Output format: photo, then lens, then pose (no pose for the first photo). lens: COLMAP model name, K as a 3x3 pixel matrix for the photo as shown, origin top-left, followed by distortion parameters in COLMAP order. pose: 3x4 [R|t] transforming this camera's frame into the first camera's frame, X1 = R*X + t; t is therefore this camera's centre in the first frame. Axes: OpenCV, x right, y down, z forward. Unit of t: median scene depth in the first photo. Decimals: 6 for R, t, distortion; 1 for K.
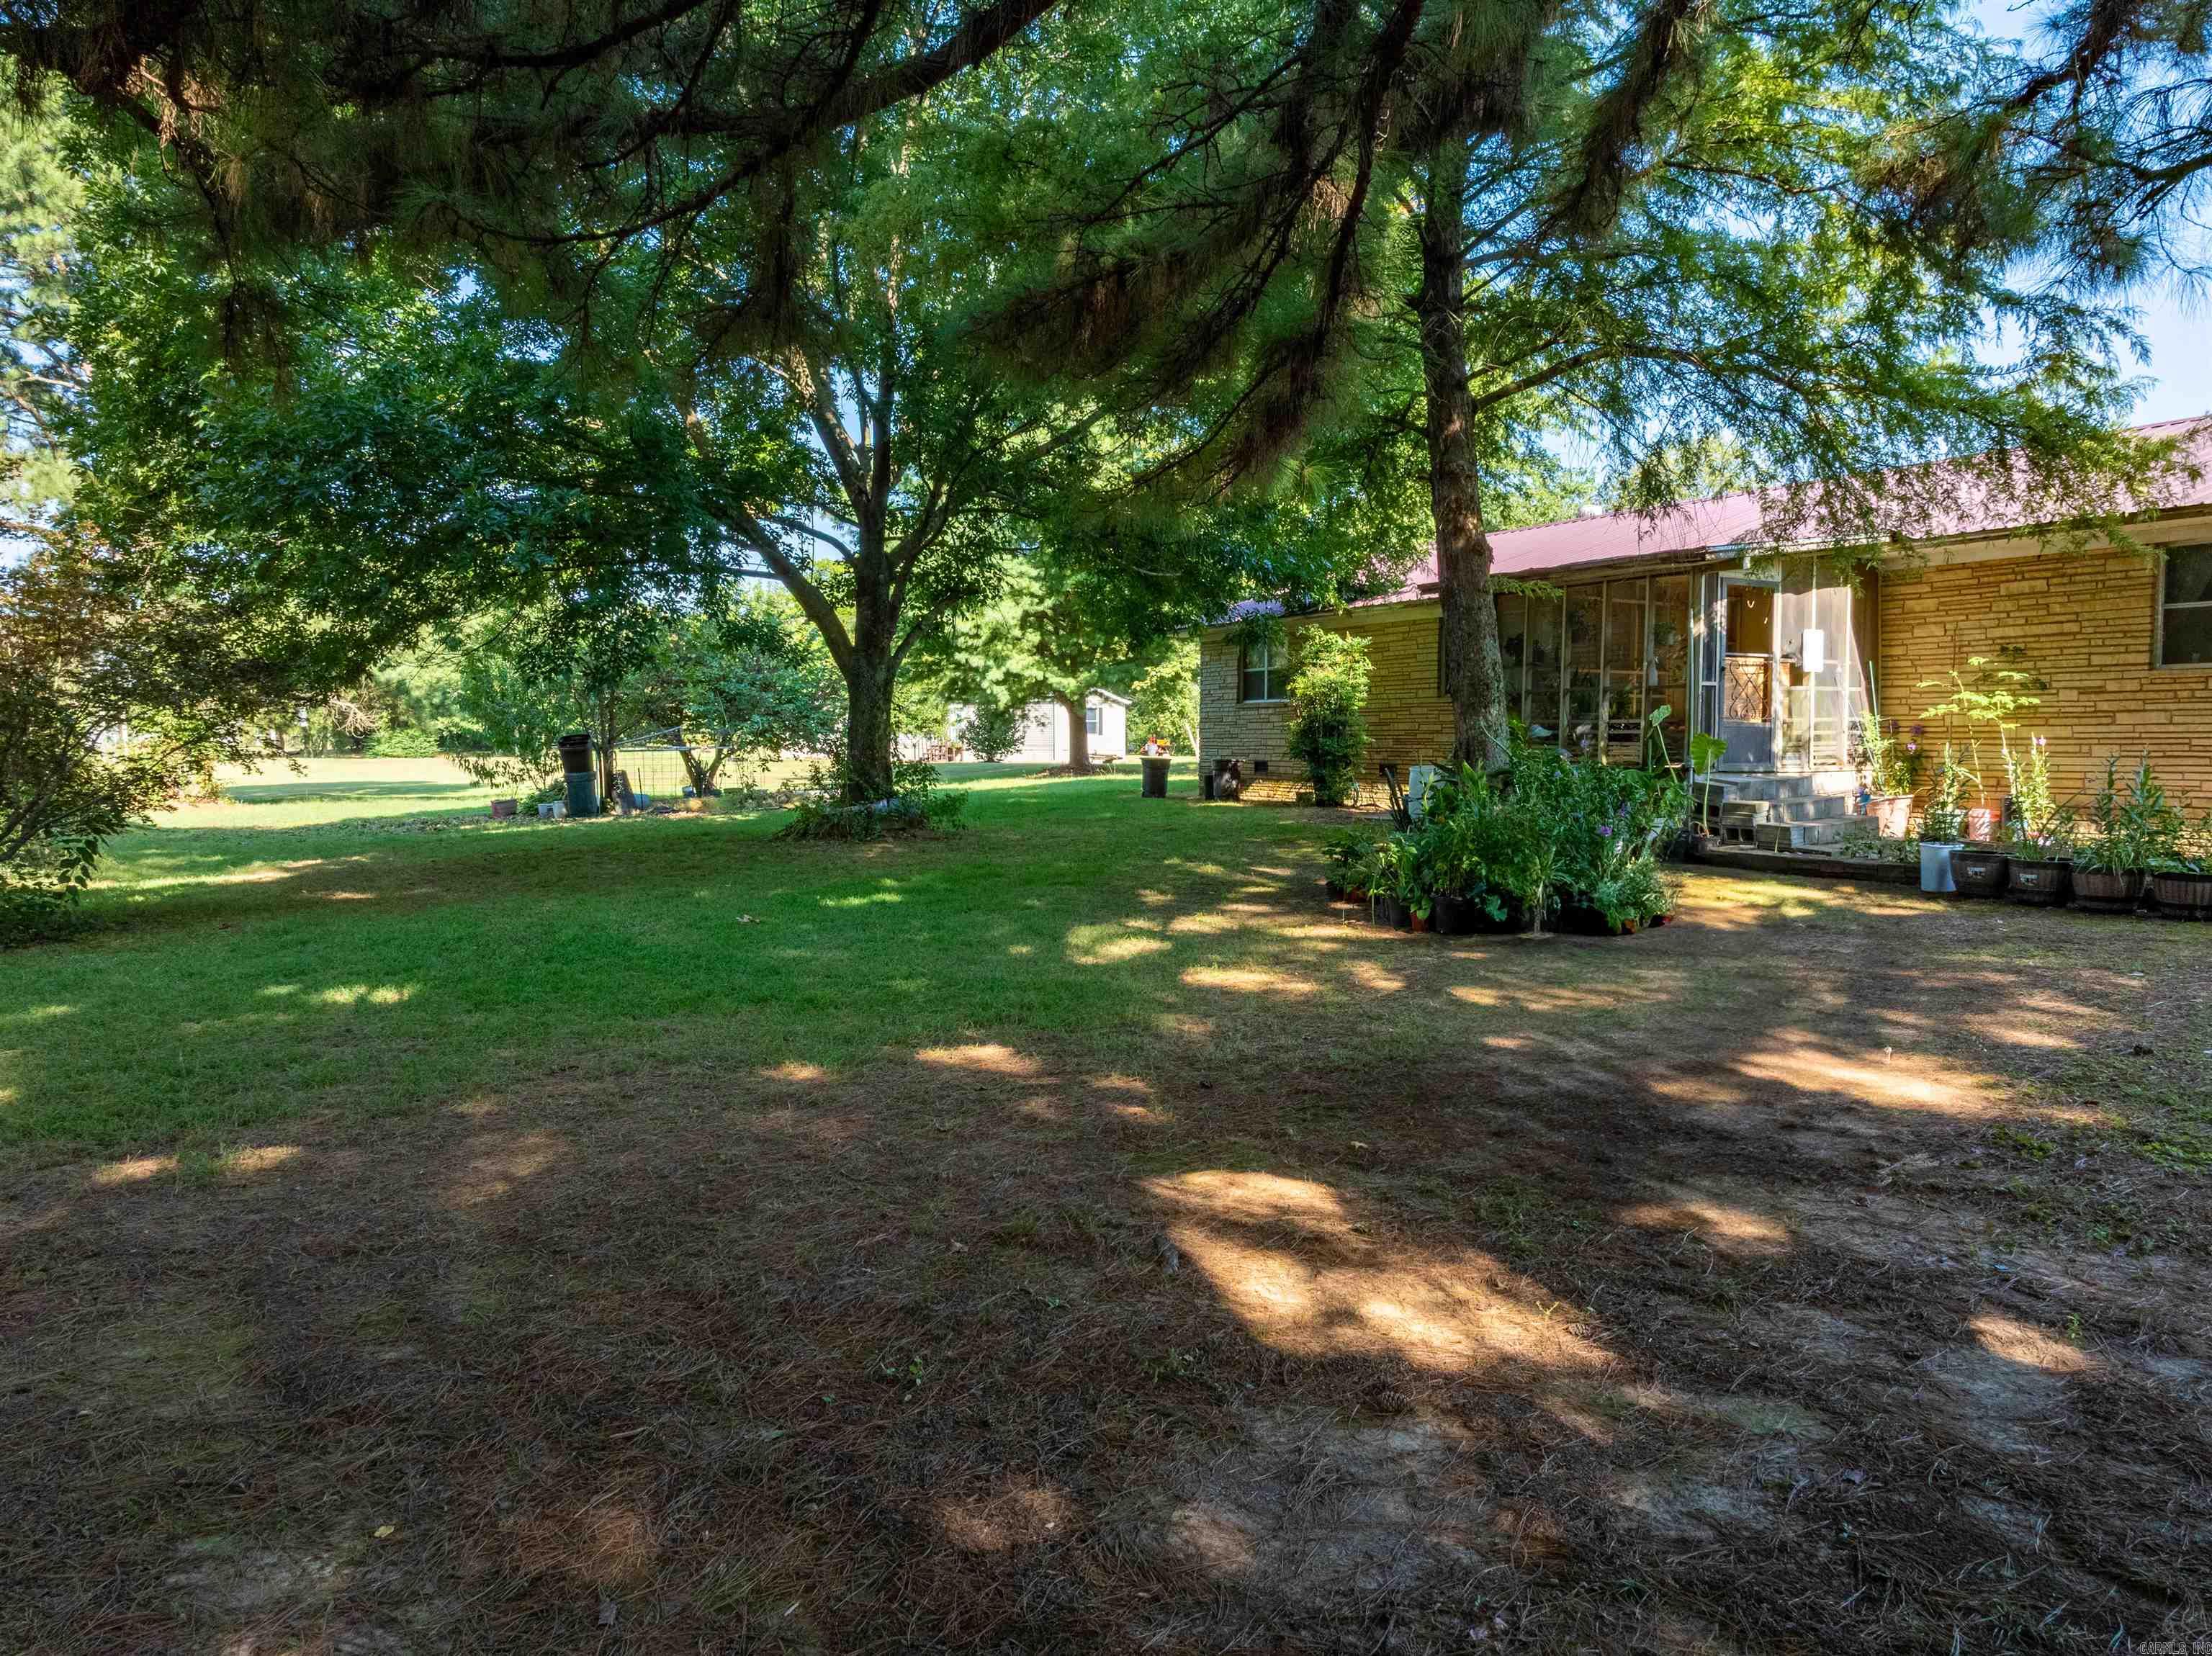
lens RADIAL K [[1584.1, 0, 1106.6], [0, 1584.1, 828.3], [0, 0, 1]] dist [-0.034135, 0.028287]
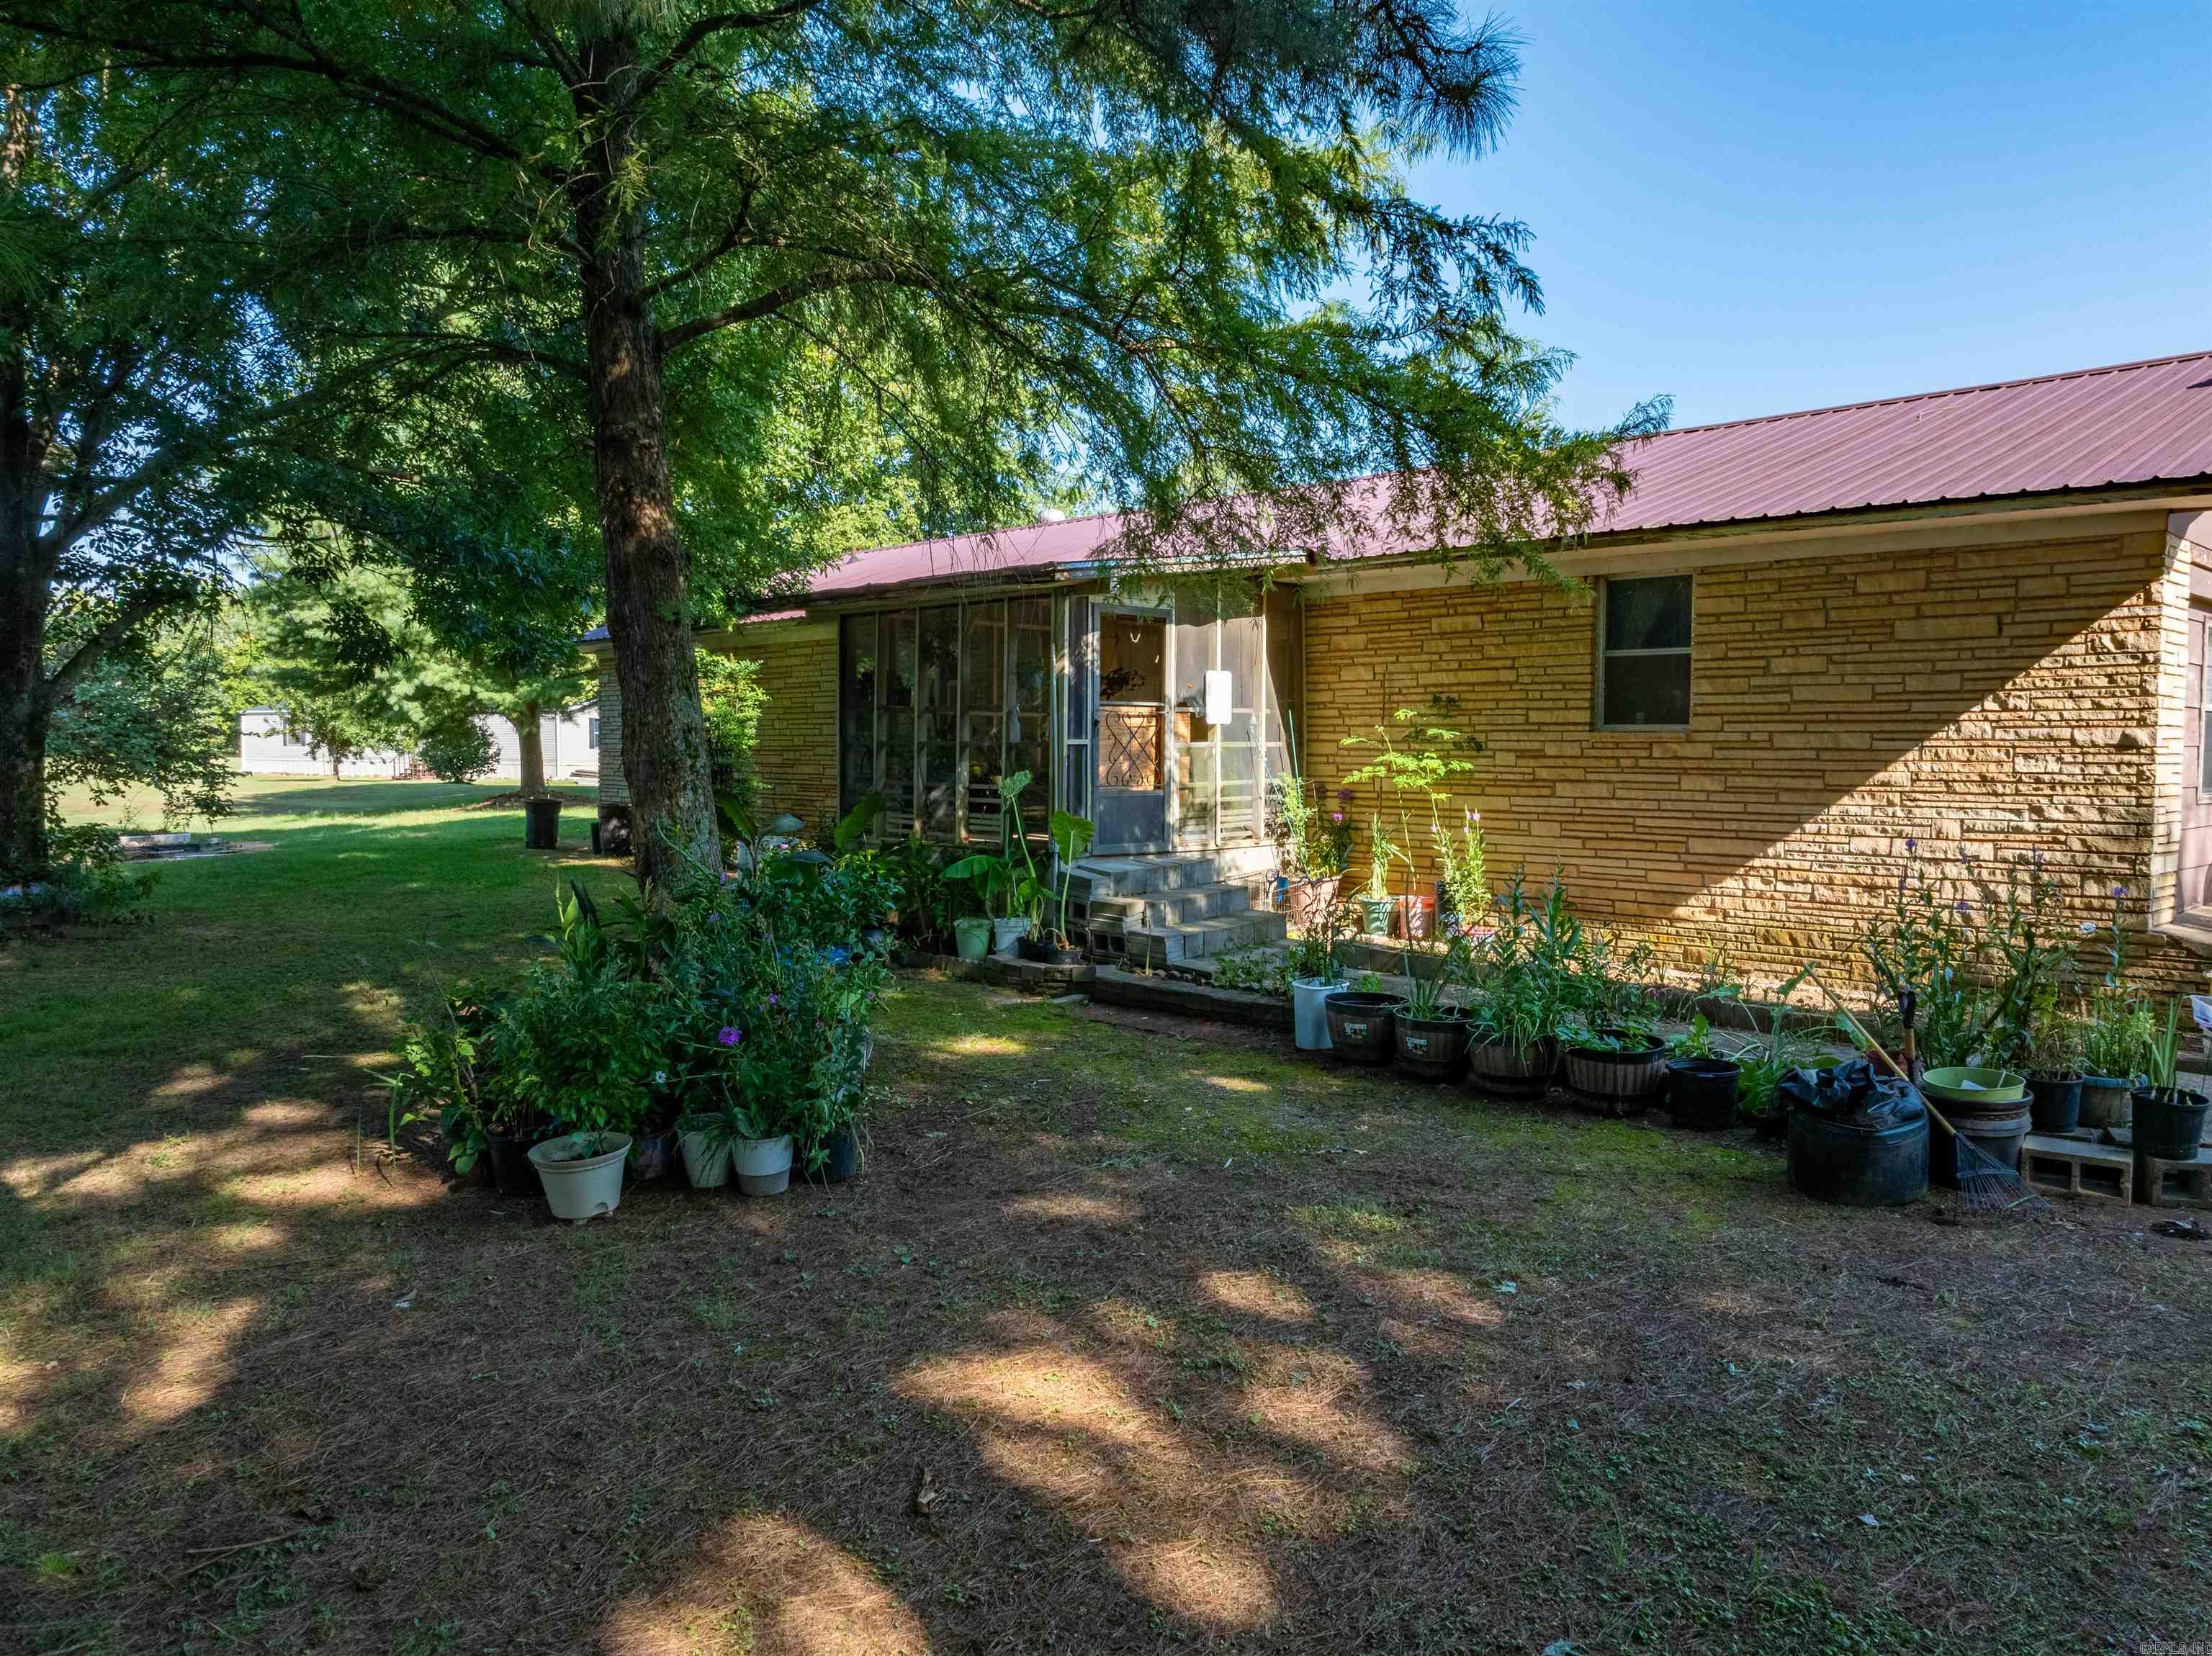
lens RADIAL K [[1584.1, 0, 1103.0], [0, 1584.1, 824.5], [0, 0, 1]] dist [-0.034135, 0.028287]
pose [[0.968823, -0.008803, 0.247597, 0.206147], [0.009666, 0.999951, -0.002273, -0.050175], [-0.247565, 0.004596, 0.968860, 0.257571]]
